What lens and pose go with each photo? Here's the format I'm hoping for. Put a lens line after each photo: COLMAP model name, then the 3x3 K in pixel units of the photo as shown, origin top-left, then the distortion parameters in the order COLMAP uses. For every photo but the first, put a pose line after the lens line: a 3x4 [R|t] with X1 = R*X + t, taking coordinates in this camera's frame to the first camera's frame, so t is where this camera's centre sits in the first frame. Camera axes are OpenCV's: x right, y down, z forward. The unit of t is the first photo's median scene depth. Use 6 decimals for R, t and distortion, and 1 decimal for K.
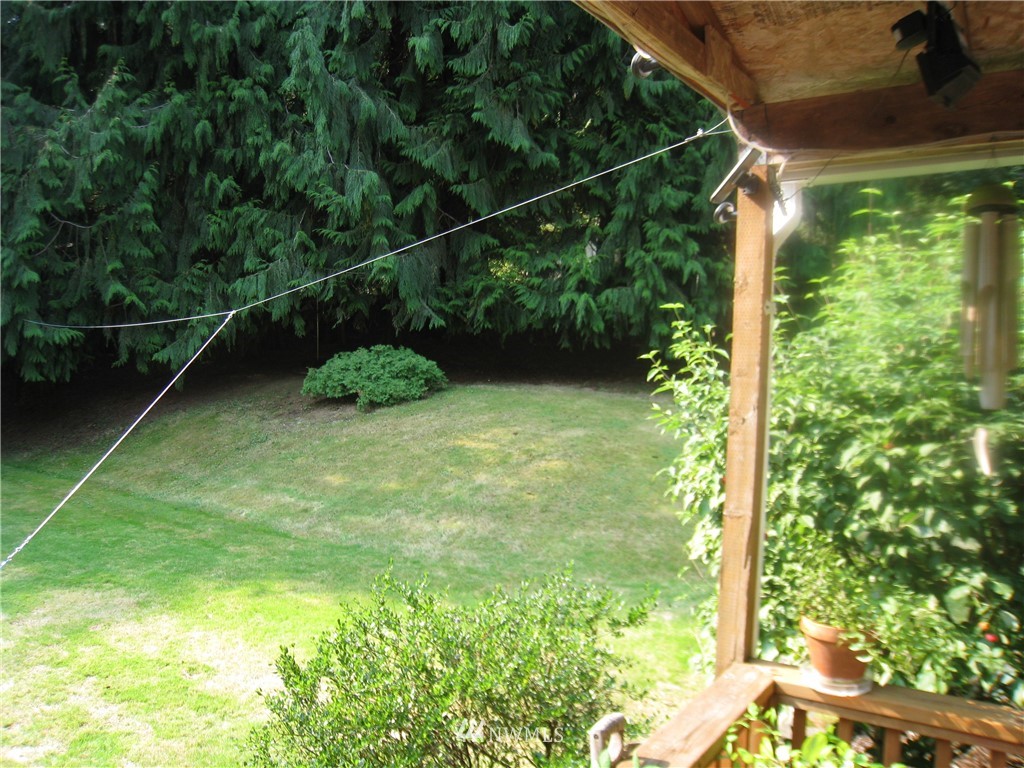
lens RADIAL K [[852.8, 0, 471.6], [0, 852.8, 361.3], [0, 0, 1]] dist [-0.169719, 0.121961]
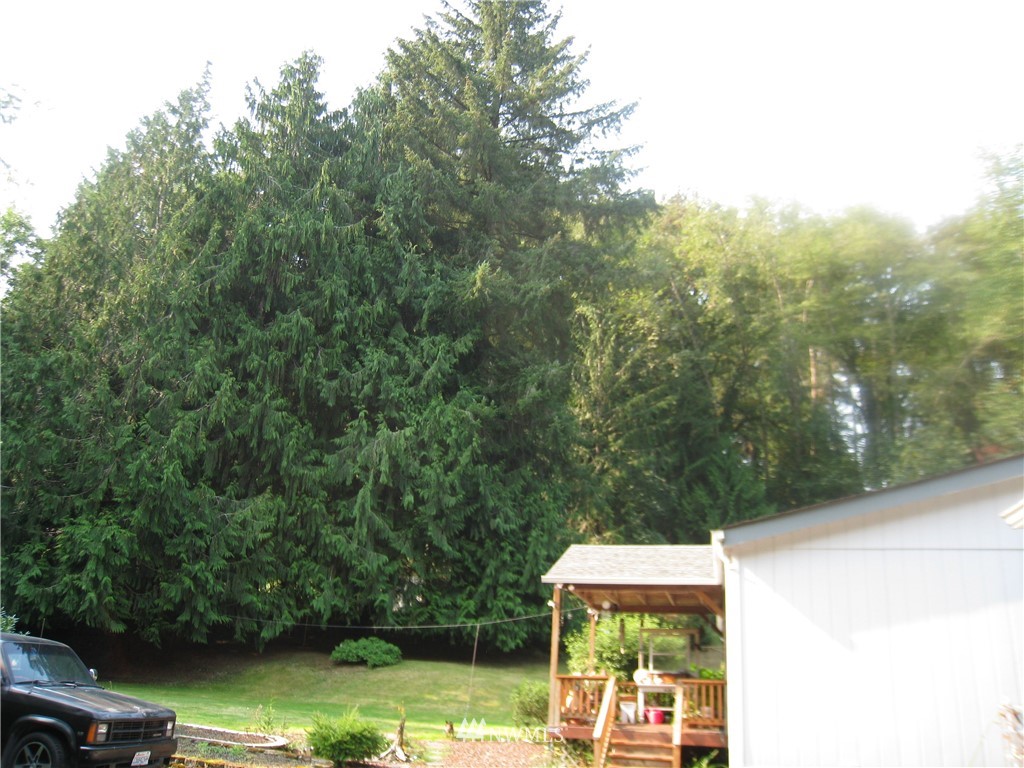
lens RADIAL K [[852.8, 0, 471.6], [0, 852.8, 361.3], [0, 0, 1]] dist [-0.169719, 0.121961]
pose [[0.940468, 0.158020, 0.300915, -0.615062], [-0.042433, 0.933012, -0.357334, 0.073455], [-0.337223, 0.323292, 0.884173, -1.117486]]
